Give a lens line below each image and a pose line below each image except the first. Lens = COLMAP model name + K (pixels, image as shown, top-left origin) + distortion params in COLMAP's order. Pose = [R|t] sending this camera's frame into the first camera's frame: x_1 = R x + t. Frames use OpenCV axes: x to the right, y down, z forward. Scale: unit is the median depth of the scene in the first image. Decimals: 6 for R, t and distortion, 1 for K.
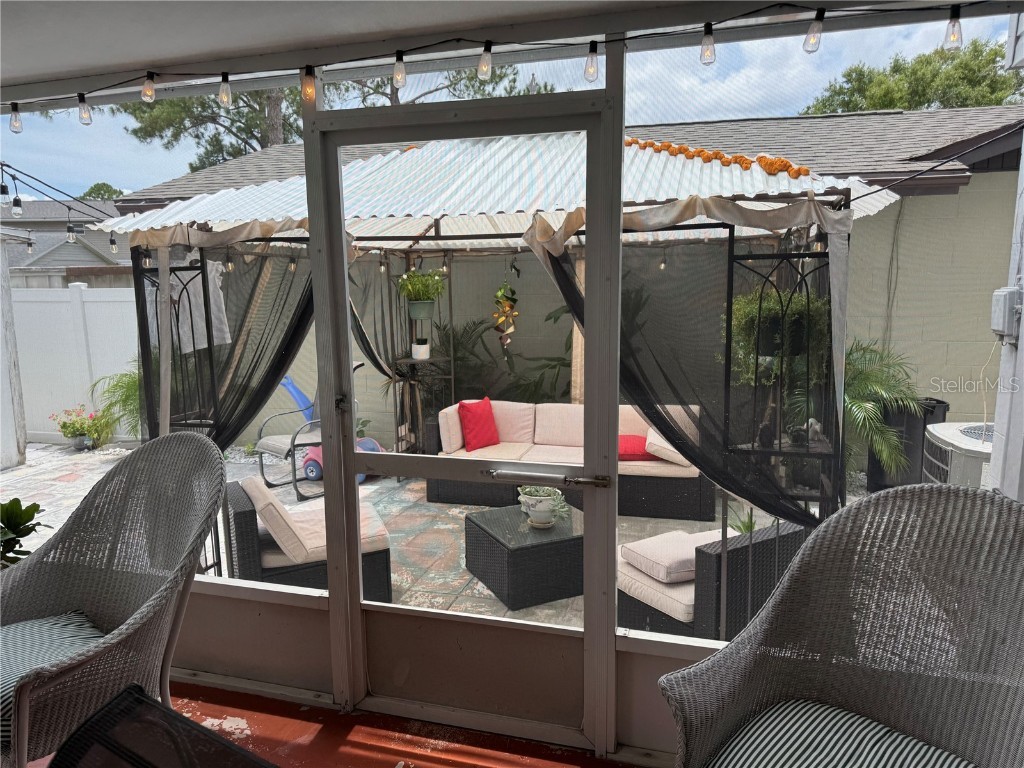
lens RADIAL K [[736.2, 0, 518.0], [0, 736.2, 386.1], [0, 0, 1]] dist [0.062641, -0.044863]
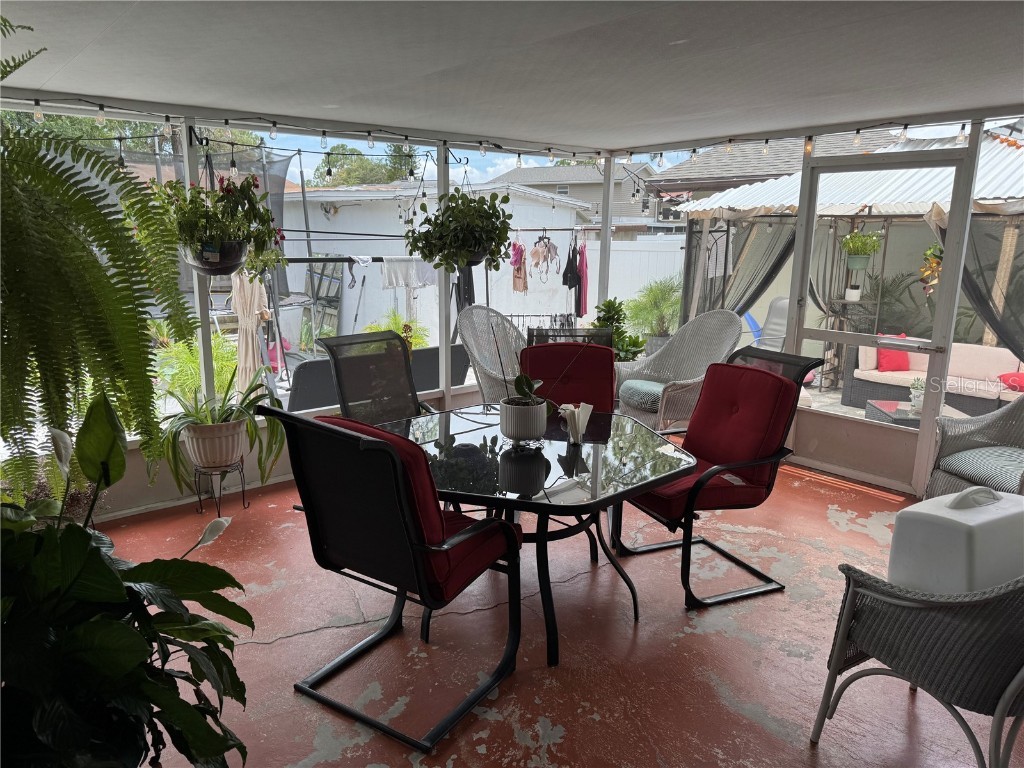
lens RADIAL K [[736.2, 0, 518.0], [0, 736.2, 386.1], [0, 0, 1]] dist [0.062641, -0.044863]
pose [[0.843872, 0.134918, -0.519304, 0.091450], [-0.104997, 0.990680, 0.086765, 0.074595], [0.526170, -0.018693, 0.850174, -0.535086]]
